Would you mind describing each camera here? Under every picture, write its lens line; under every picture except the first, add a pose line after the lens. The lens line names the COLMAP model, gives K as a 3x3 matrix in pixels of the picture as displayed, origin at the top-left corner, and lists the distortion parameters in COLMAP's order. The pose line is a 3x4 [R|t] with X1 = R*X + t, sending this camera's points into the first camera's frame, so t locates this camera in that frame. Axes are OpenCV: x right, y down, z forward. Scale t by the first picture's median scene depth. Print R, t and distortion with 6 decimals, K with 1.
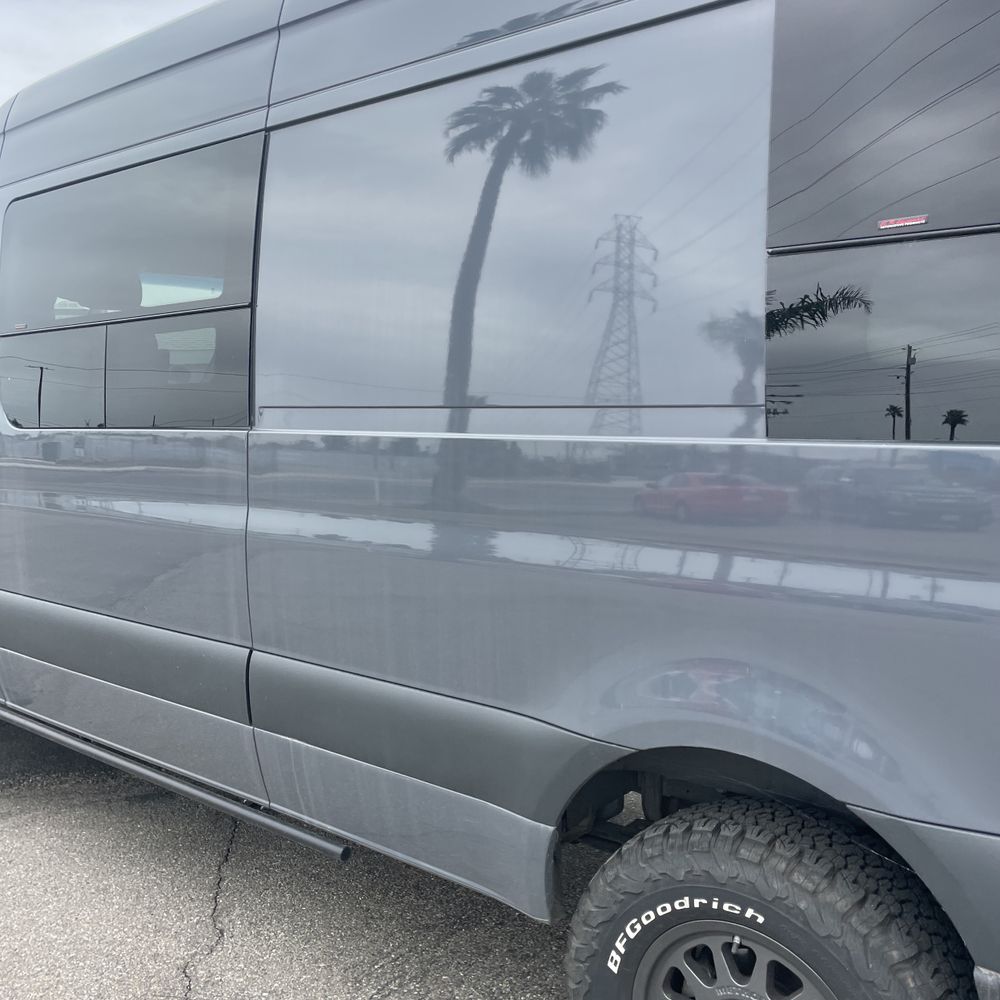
lens RADIAL K [[999.9, 0, 502.5], [0, 999.9, 505.6], [0, 0, 1]] dist [0.043607, 0.000000]
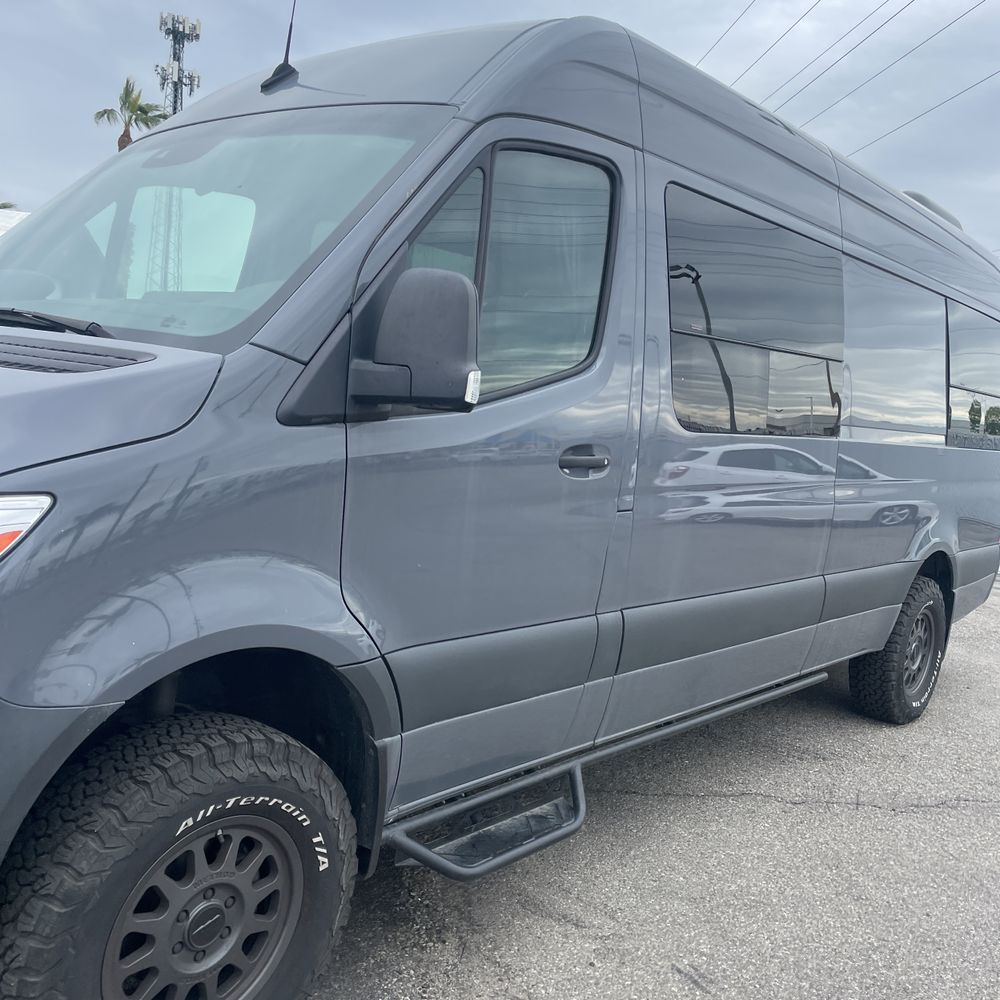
lens RADIAL K [[999.9, 0, 493.5], [0, 999.9, 493.0], [0, 0, 1]] dist [0.043607, 0.000000]
pose [[0.012114, -0.086998, 0.996135, -2.212188], [0.002719, 0.996207, 0.086971, -0.154530], [-0.999923, 0.001655, 0.012305, 1.820484]]
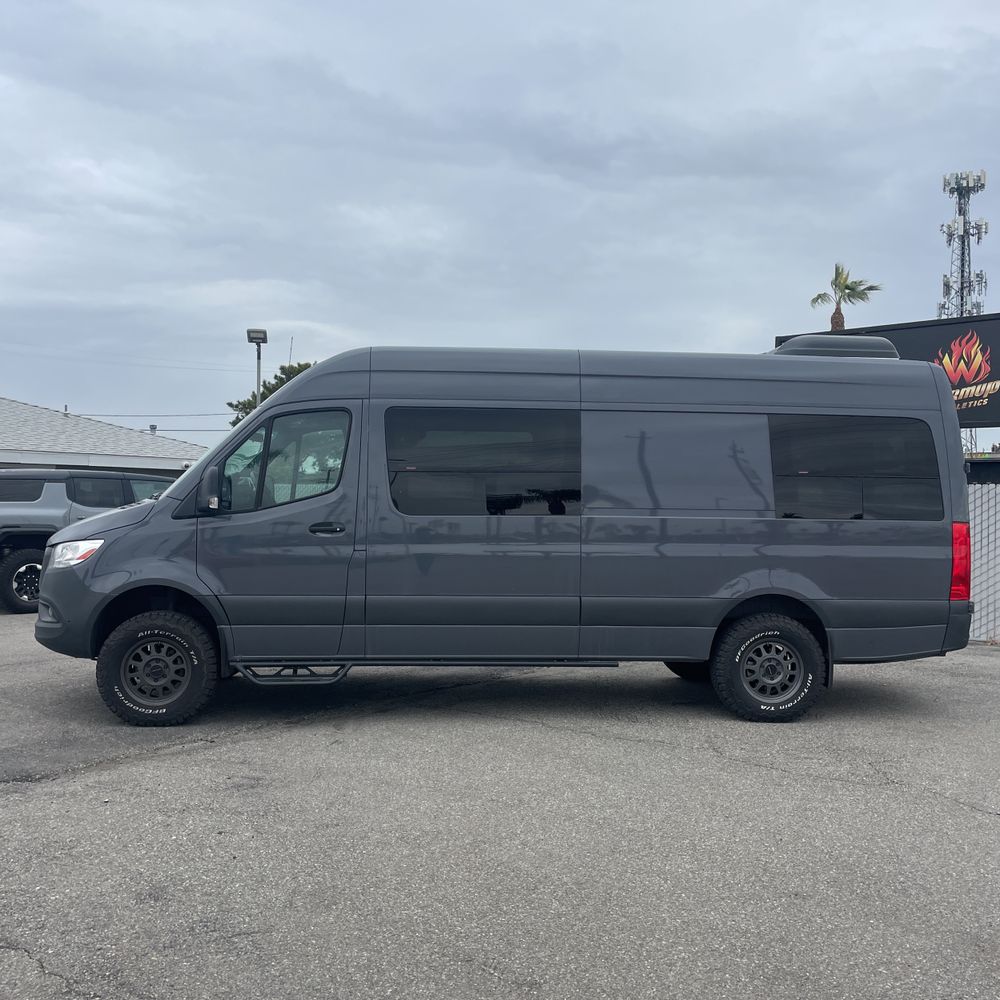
lens RADIAL K [[999.9, 0, 510.1], [0, 999.9, 510.1], [0, 0, 1]] dist [0.043607, 0.000000]
pose [[0.704586, 0.014257, 0.709476, -2.763684], [0.049191, 0.996412, -0.068875, 0.103833], [-0.707912, 0.083428, 0.701356, -0.934508]]
